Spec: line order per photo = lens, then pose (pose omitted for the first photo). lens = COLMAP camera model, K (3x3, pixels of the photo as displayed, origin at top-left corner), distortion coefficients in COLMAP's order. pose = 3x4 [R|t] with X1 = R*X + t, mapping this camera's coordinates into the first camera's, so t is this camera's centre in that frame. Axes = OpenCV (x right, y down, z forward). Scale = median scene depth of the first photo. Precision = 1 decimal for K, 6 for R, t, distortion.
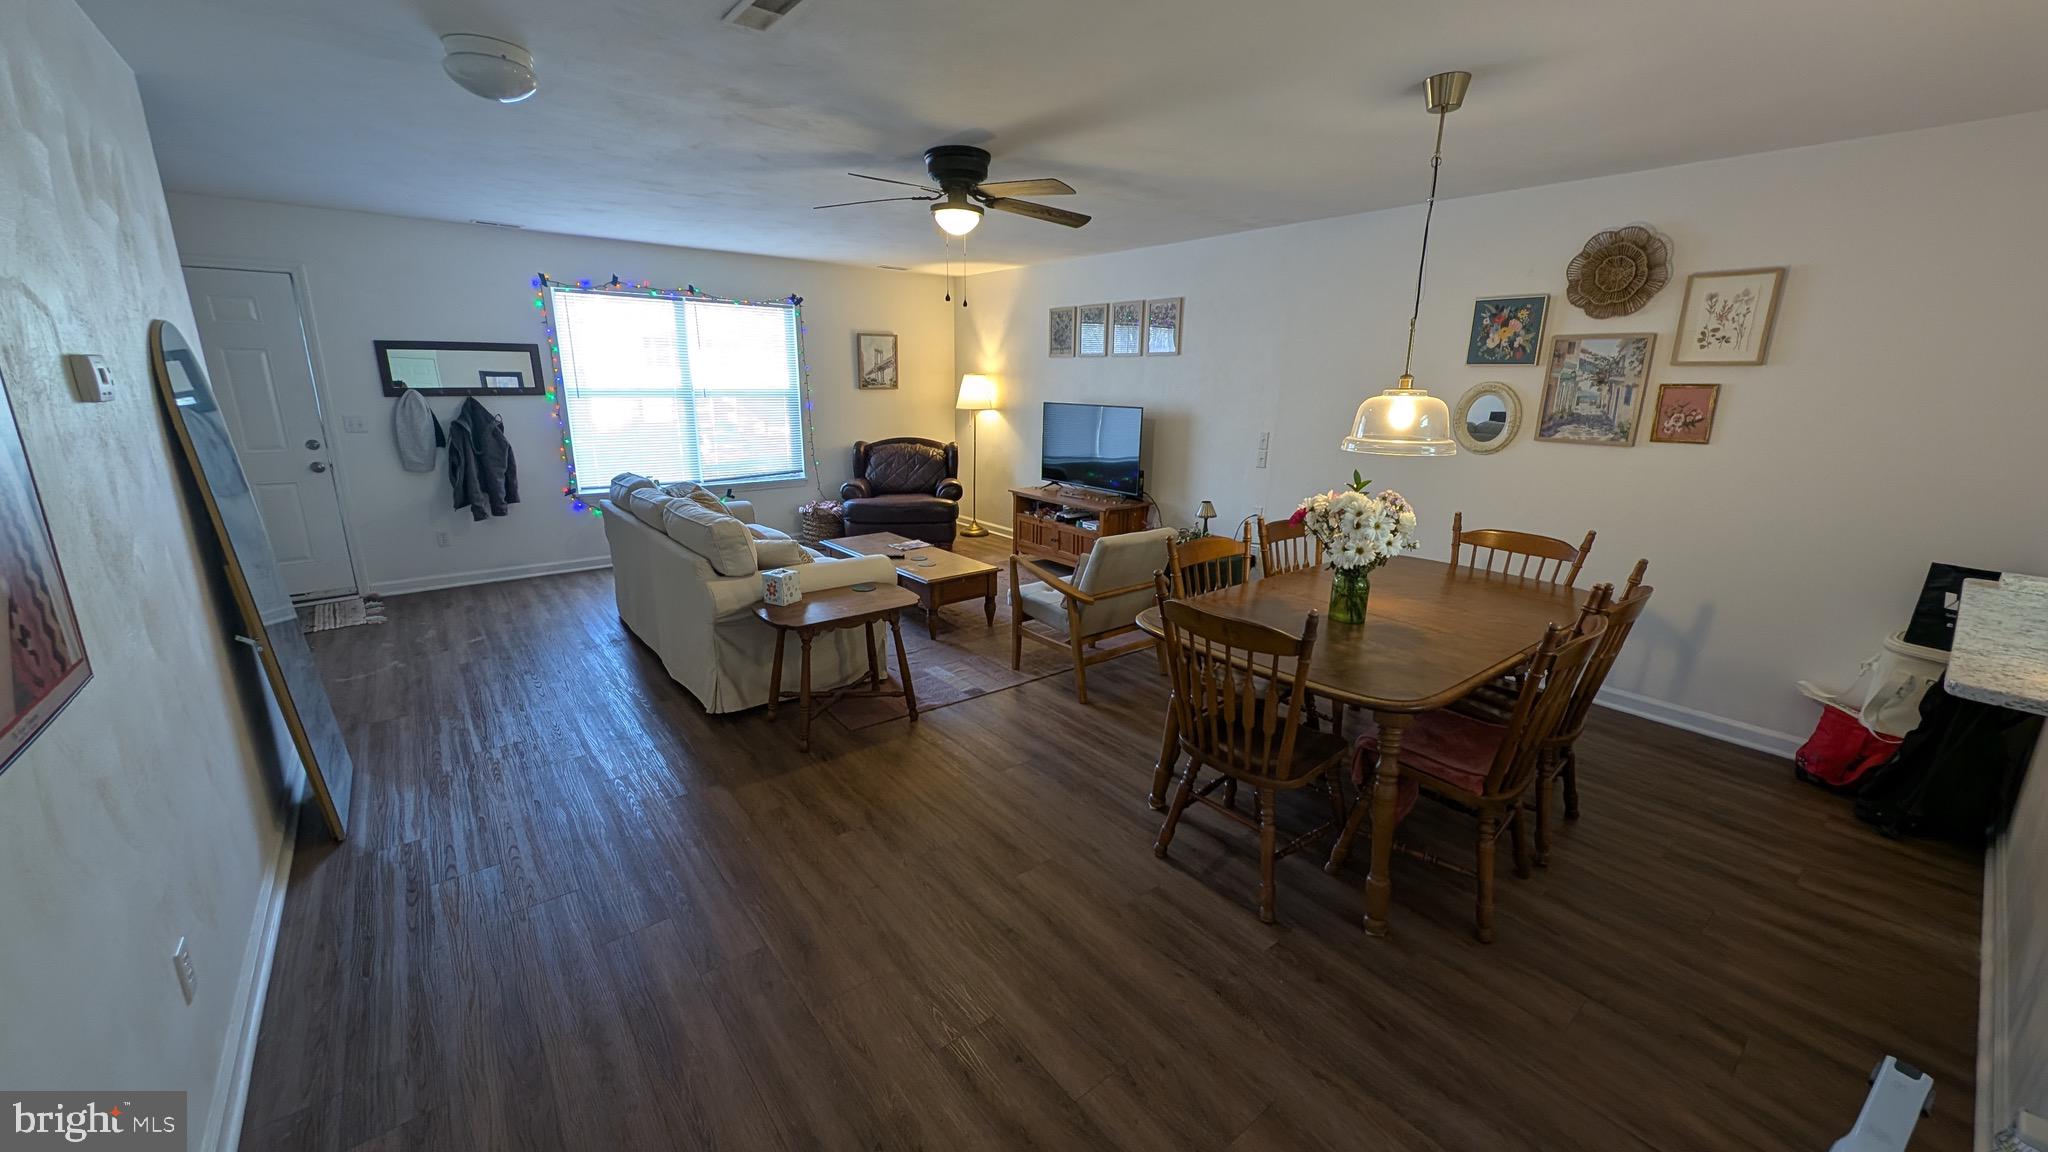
lens RADIAL K [[756.2, 0, 1023.8], [0, 756.2, 580.9], [0, 0, 1]] dist [0.000367, -0.000170]
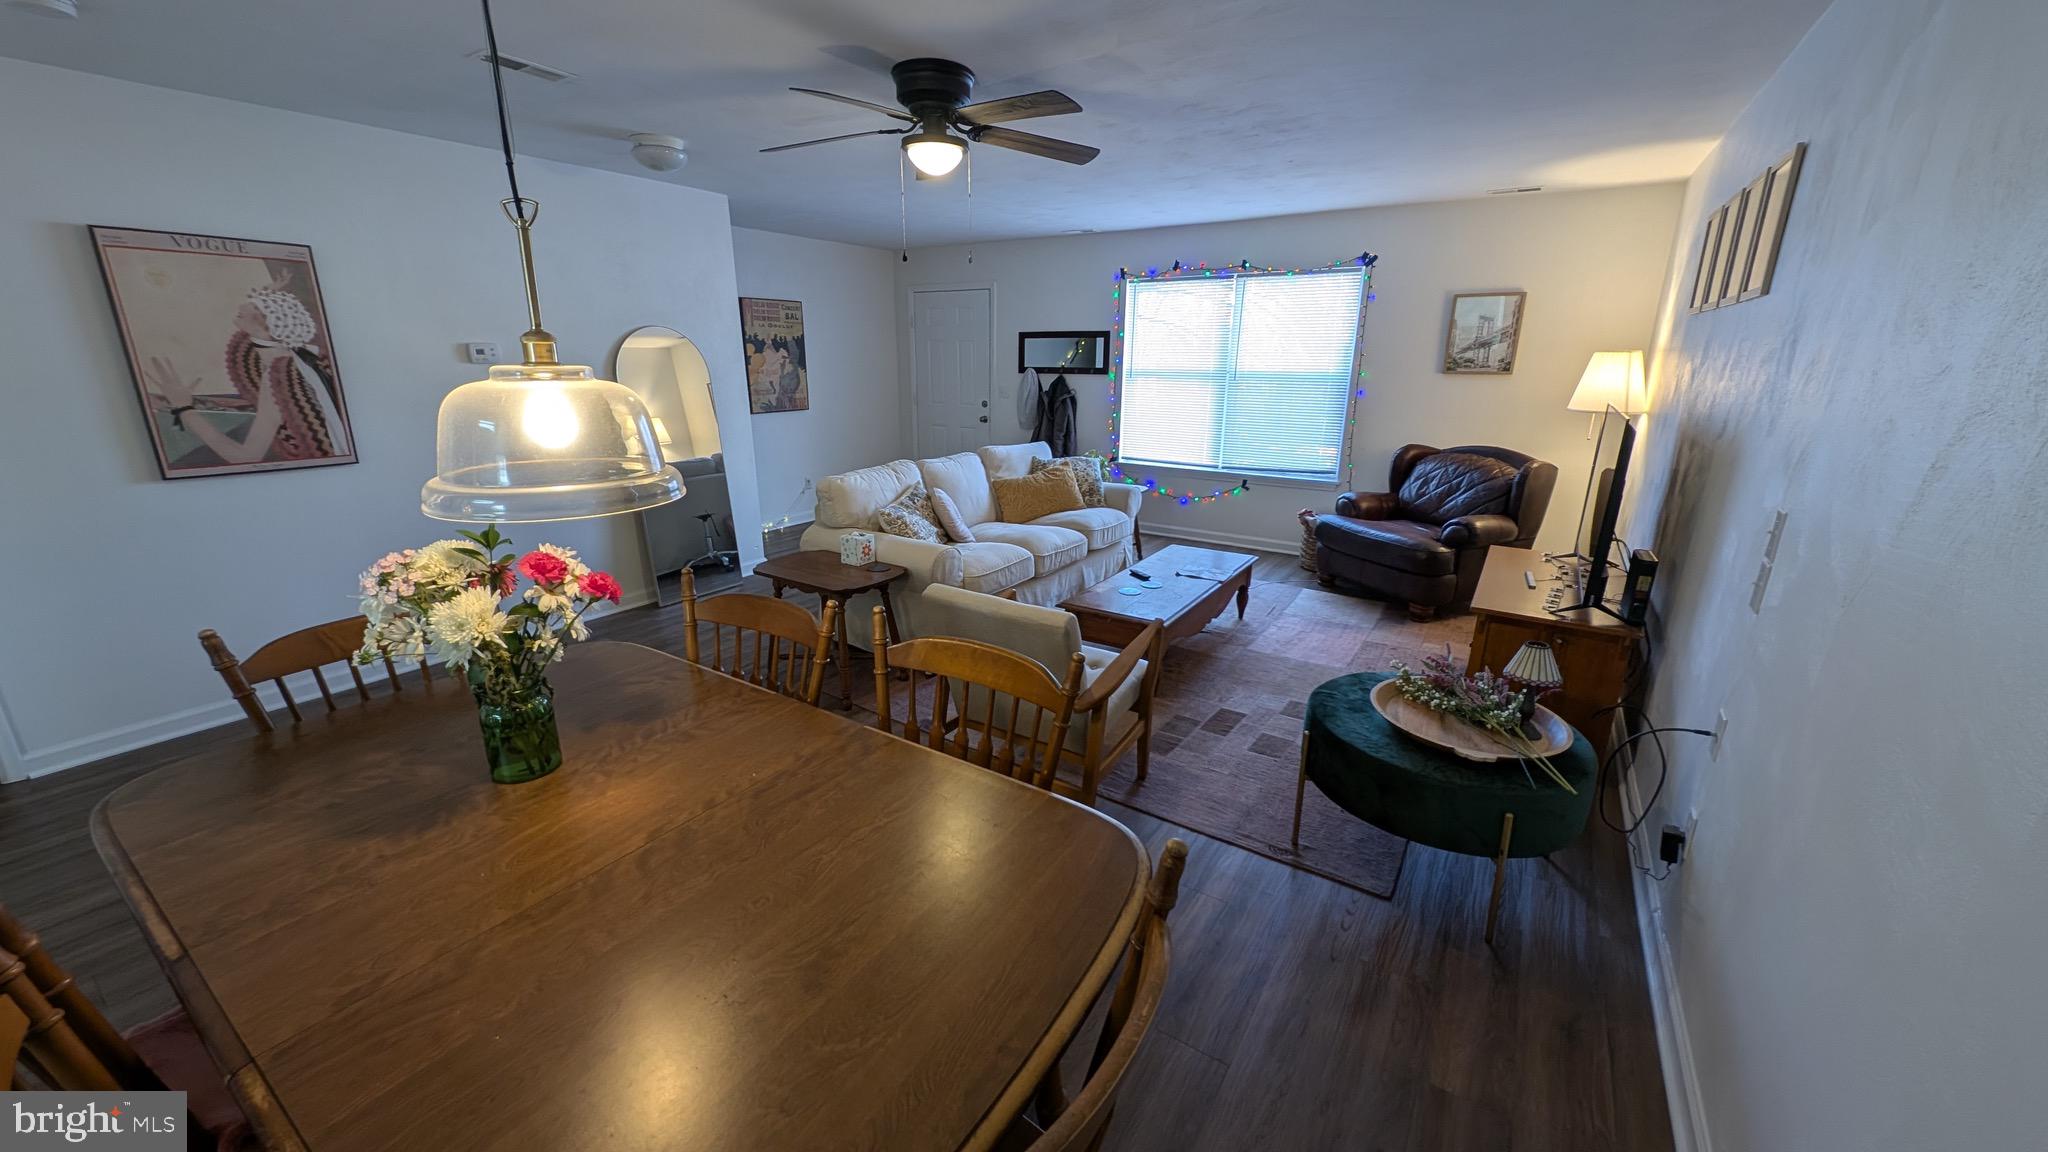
lens RADIAL K [[765.6, 0, 1019.6], [0, 765.6, 569.3], [0, 0, 1]] dist [0.003968, 0.000020]
pose [[0.292588, 0.247457, -0.923665, 0.549496], [-0.249073, 0.952315, 0.176234, -0.148278], [0.923231, 0.178496, 0.340271, 0.585835]]
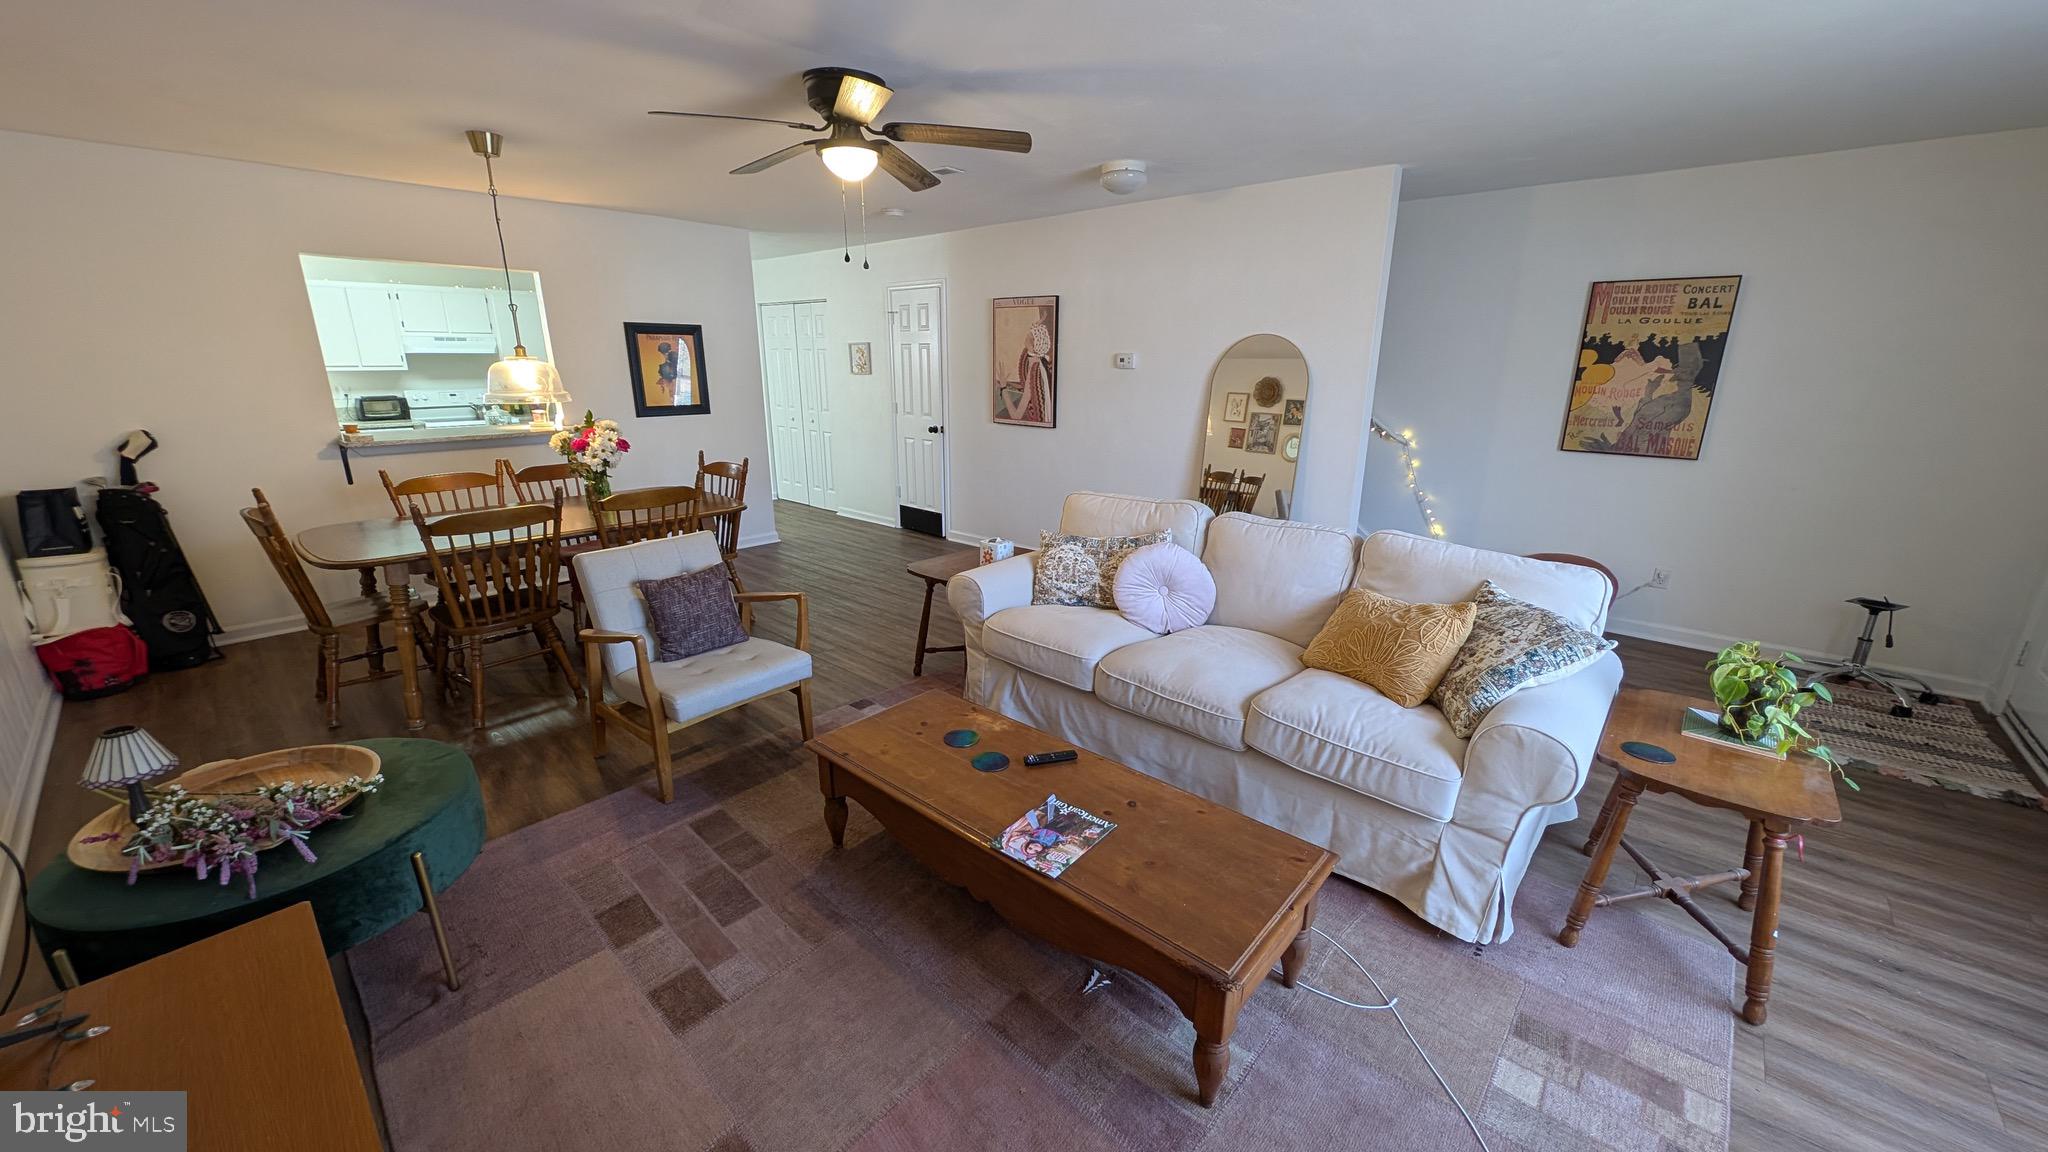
lens RADIAL K [[765.6, 0, 1019.6], [0, 765.6, 569.3], [0, 0, 1]] dist [0.003968, 0.000020]
pose [[-0.988080, 0.023070, -0.152201, -0.066797], [-0.058185, 0.859390, 0.507999, -0.356015], [0.142519, 0.510800, -0.847804, 1.298080]]
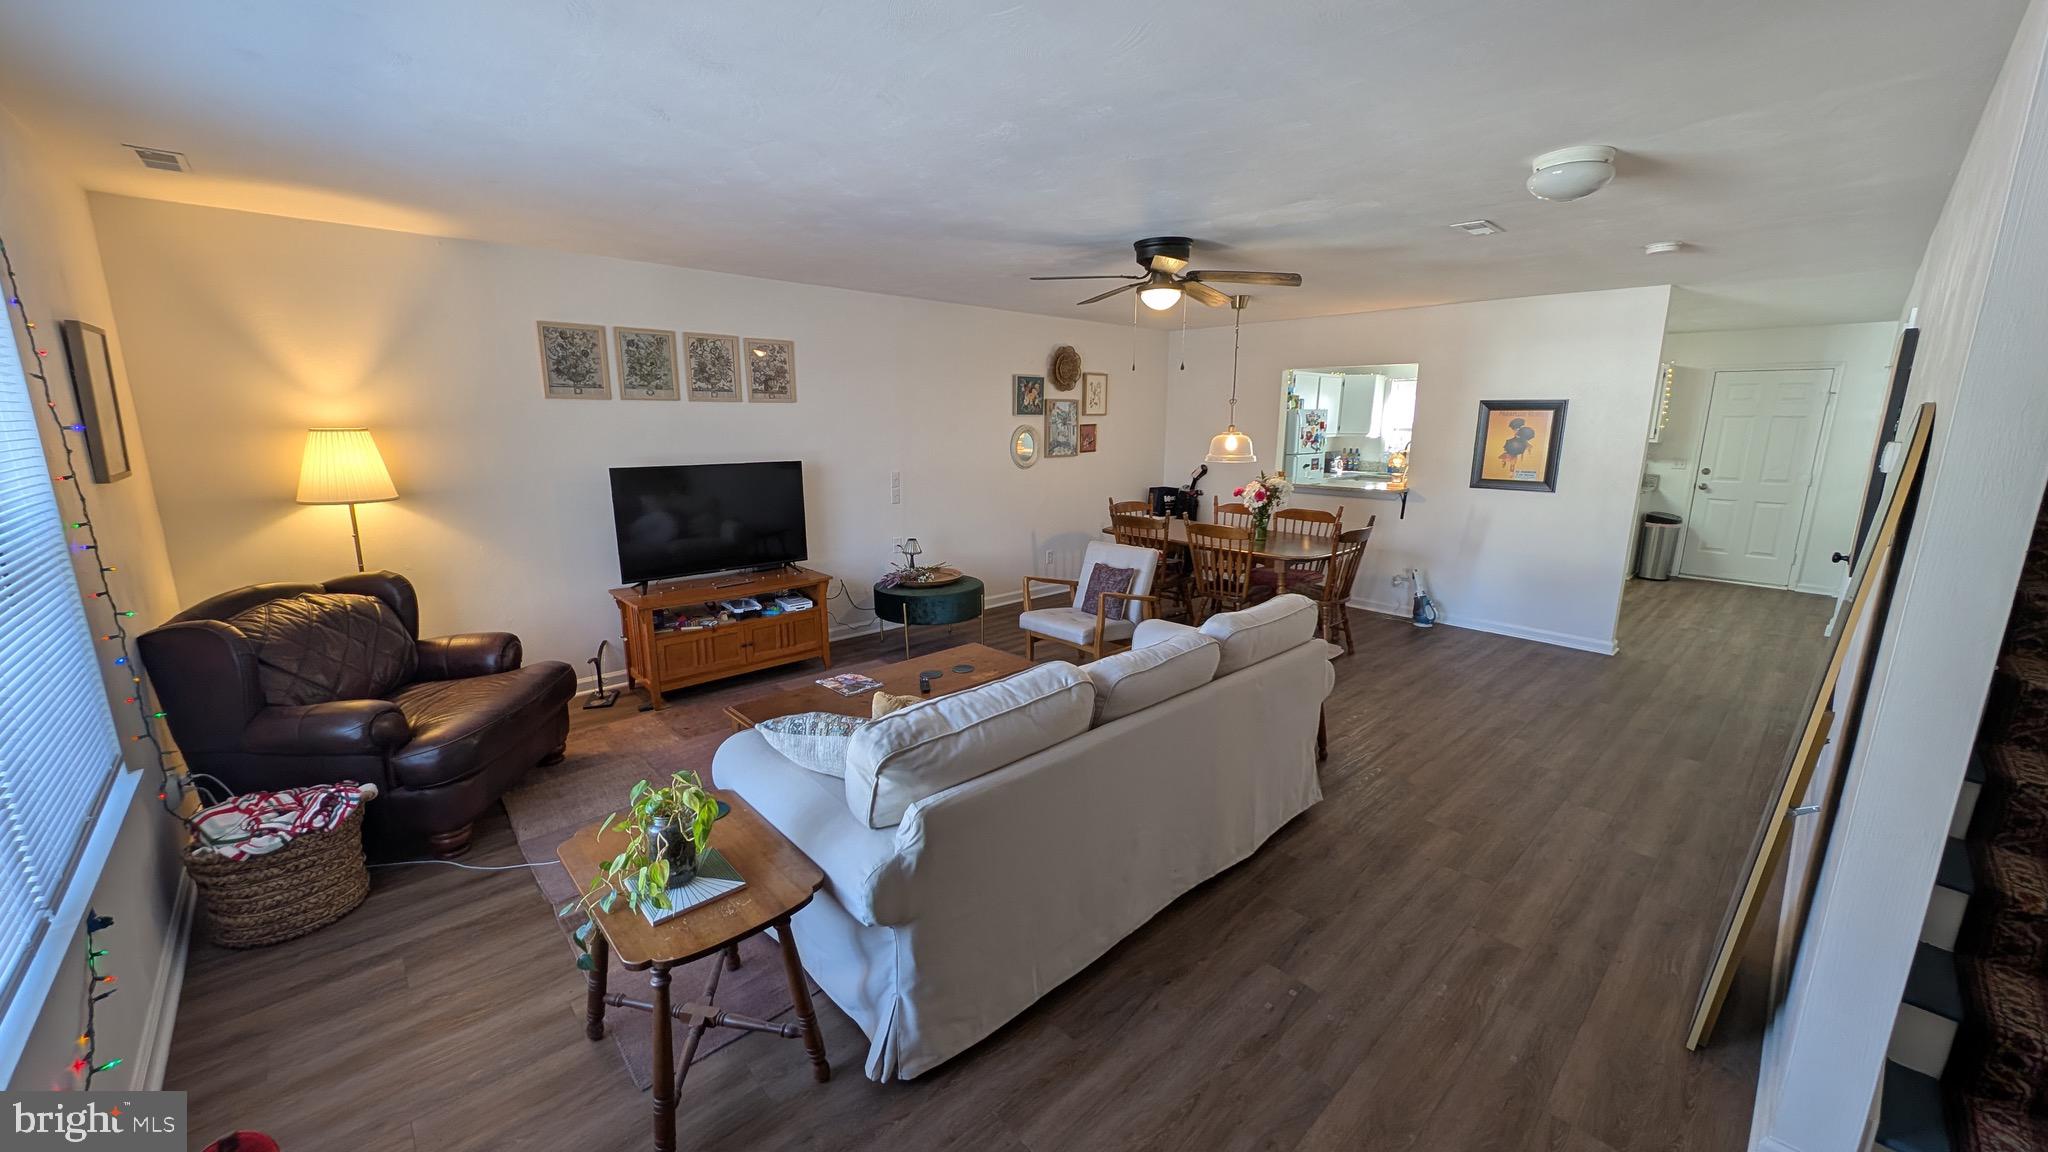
lens RADIAL K [[756.2, 0, 1023.8], [0, 756.2, 580.9], [0, 0, 1]] dist [0.000367, -0.000170]
pose [[-0.067107, -0.227945, 0.971359, -0.836901], [0.255020, 0.937297, 0.237570, -0.266737], [-0.964604, 0.263659, -0.004769, 0.870081]]
